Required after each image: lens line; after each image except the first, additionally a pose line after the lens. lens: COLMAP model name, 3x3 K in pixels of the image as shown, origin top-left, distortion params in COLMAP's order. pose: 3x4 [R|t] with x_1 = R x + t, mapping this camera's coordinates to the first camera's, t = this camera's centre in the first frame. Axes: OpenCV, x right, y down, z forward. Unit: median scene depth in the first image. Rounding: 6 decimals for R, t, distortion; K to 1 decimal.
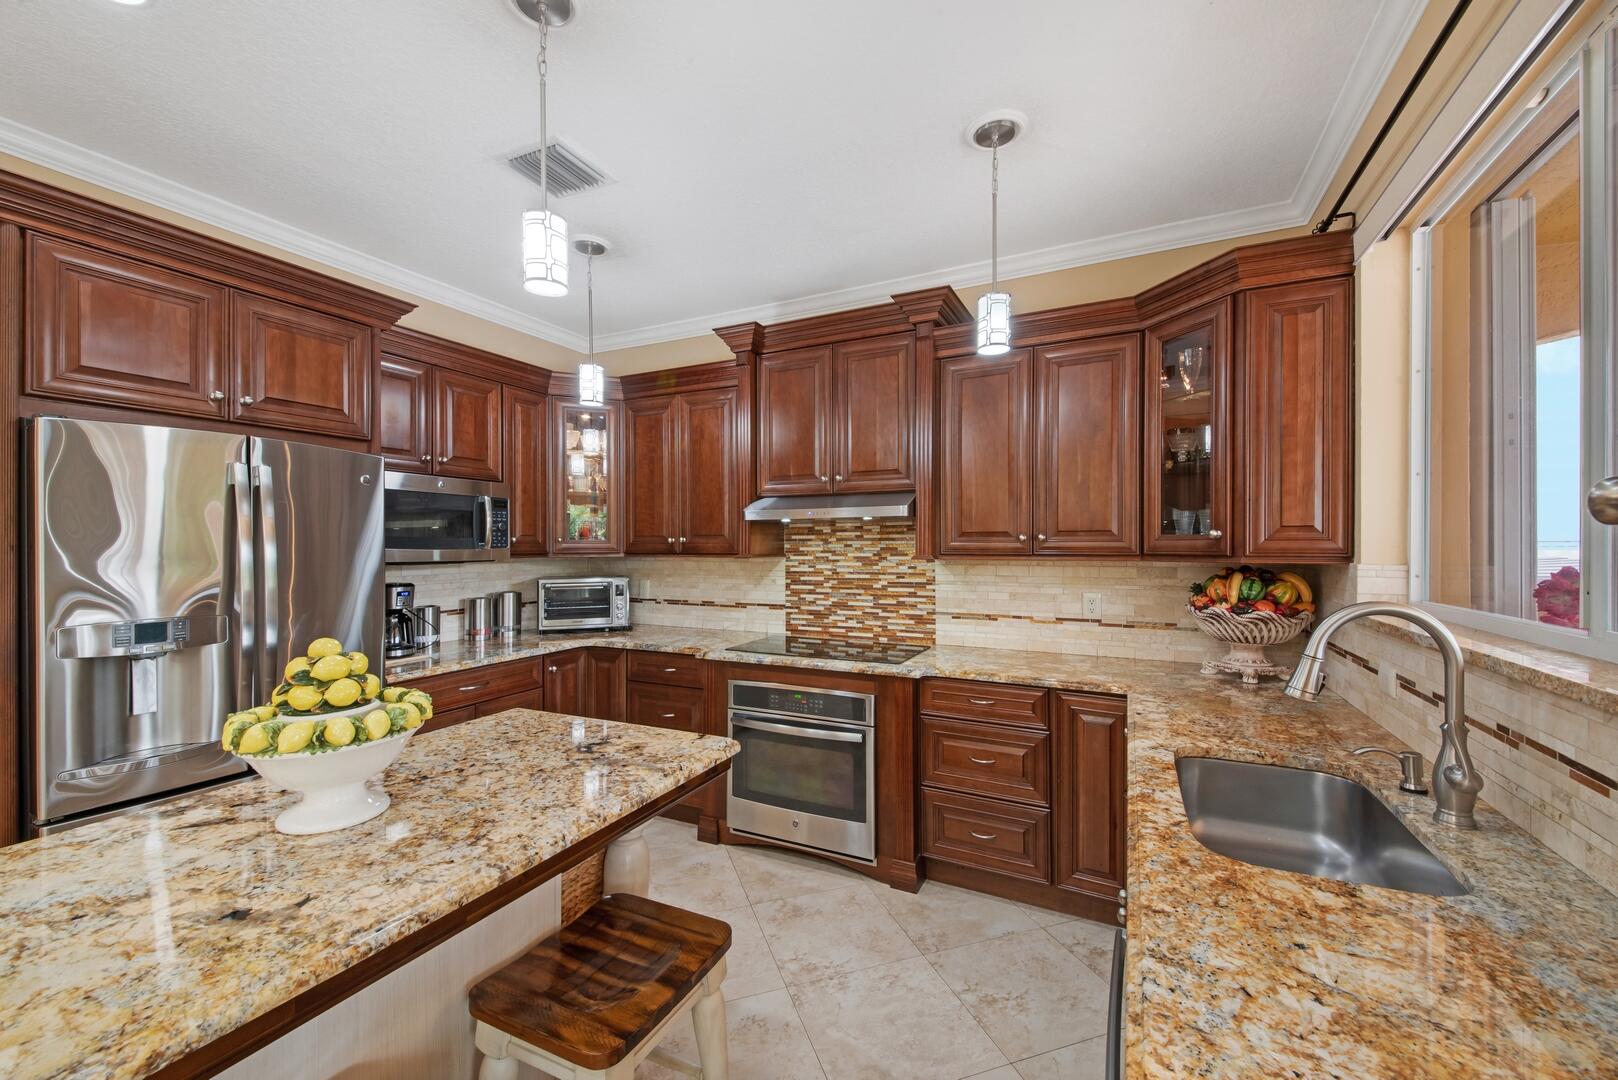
lens RADIAL K [[631.9, 0, 815.5], [0, 631.9, 544.3], [0, 0, 1]] dist [0.005590, -0.001954]
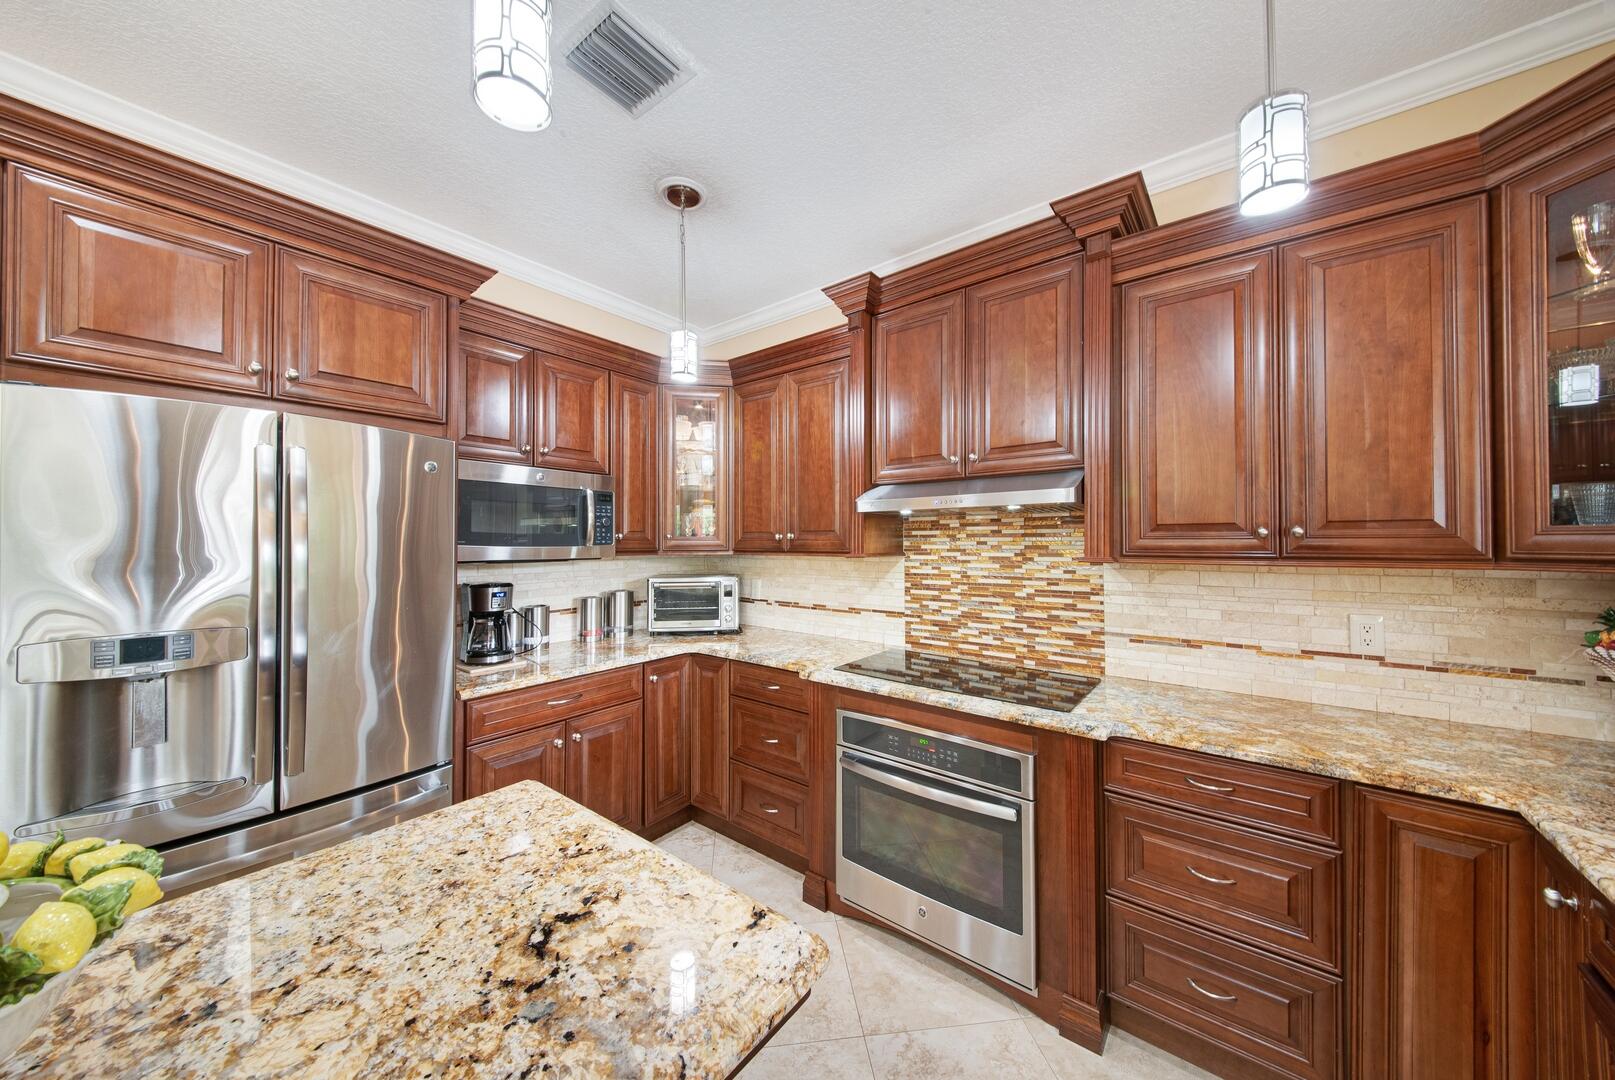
lens RADIAL K [[553.0, 0, 828.1], [0, 553.0, 529.2], [0, 0, 1]] dist [-0.003485, -0.001146]
pose [[0.984681, -0.002725, -0.174343, -0.025718], [0.000095, 0.999886, -0.015093, -0.006952], [0.174365, 0.014846, 0.984569, 0.344534]]
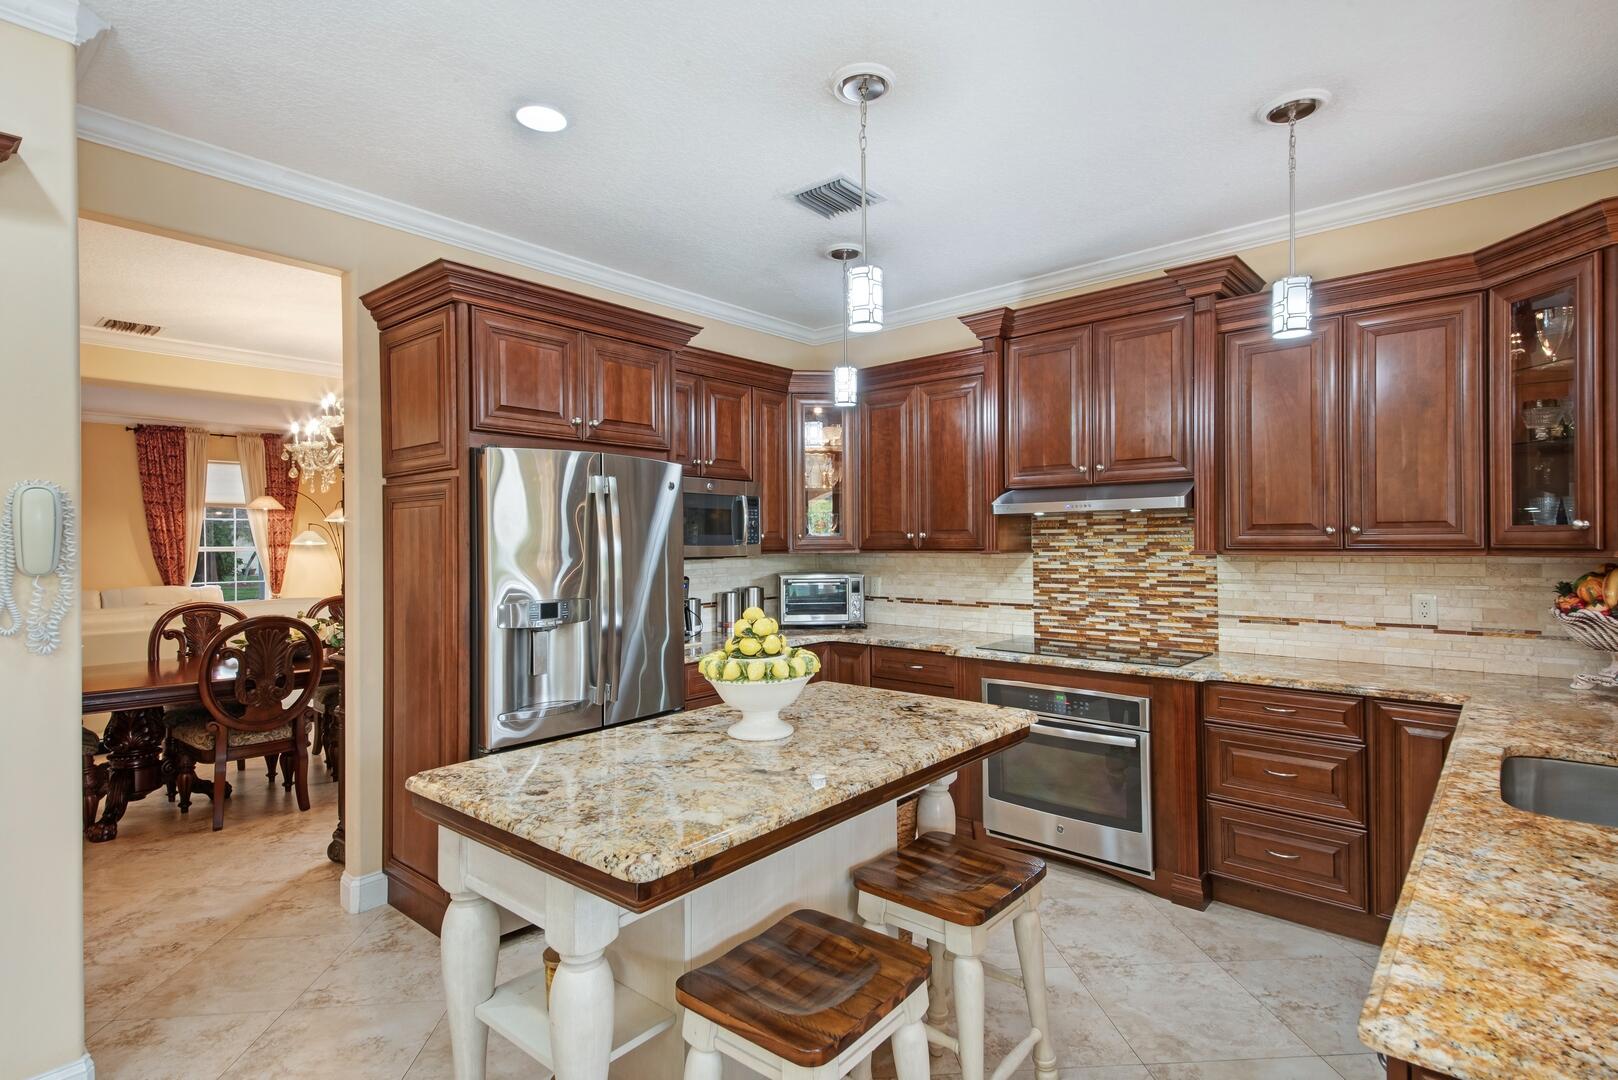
lens RADIAL K [[799.7, 0, 793.8], [0, 799.7, 535.3], [0, 0, 1]] dist [0.031282, -0.017397]
pose [[0.962139, -0.006333, -0.272486, -0.089899], [0.004722, 0.999967, -0.006570, 0.000445], [0.272518, 0.005034, 0.962137, -0.306614]]
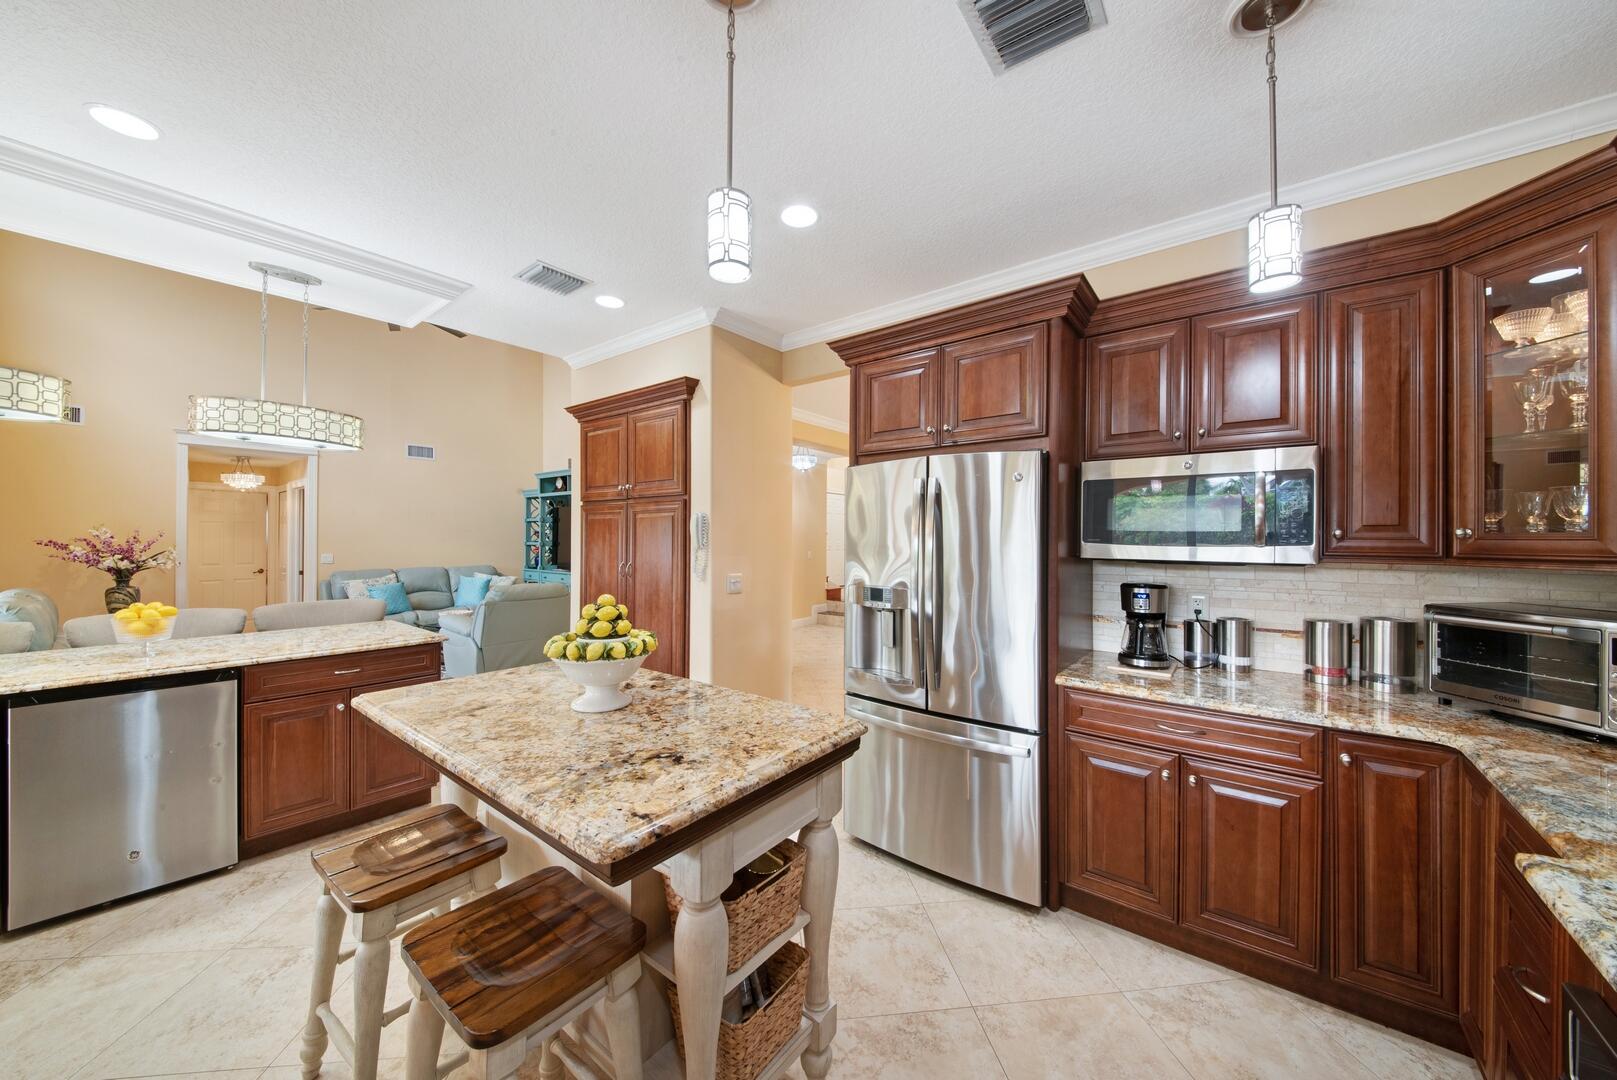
lens RADIAL K [[553.6, 0, 813.2], [0, 553.6, 539.3], [0, 0, 1]] dist [-0.003485, -0.001146]
pose [[-0.190134, 0.001822, -0.981757, 0.242216], [-0.005156, 0.999983, 0.002854, -0.002683], [0.981745, 0.005604, -0.190121, 0.814791]]
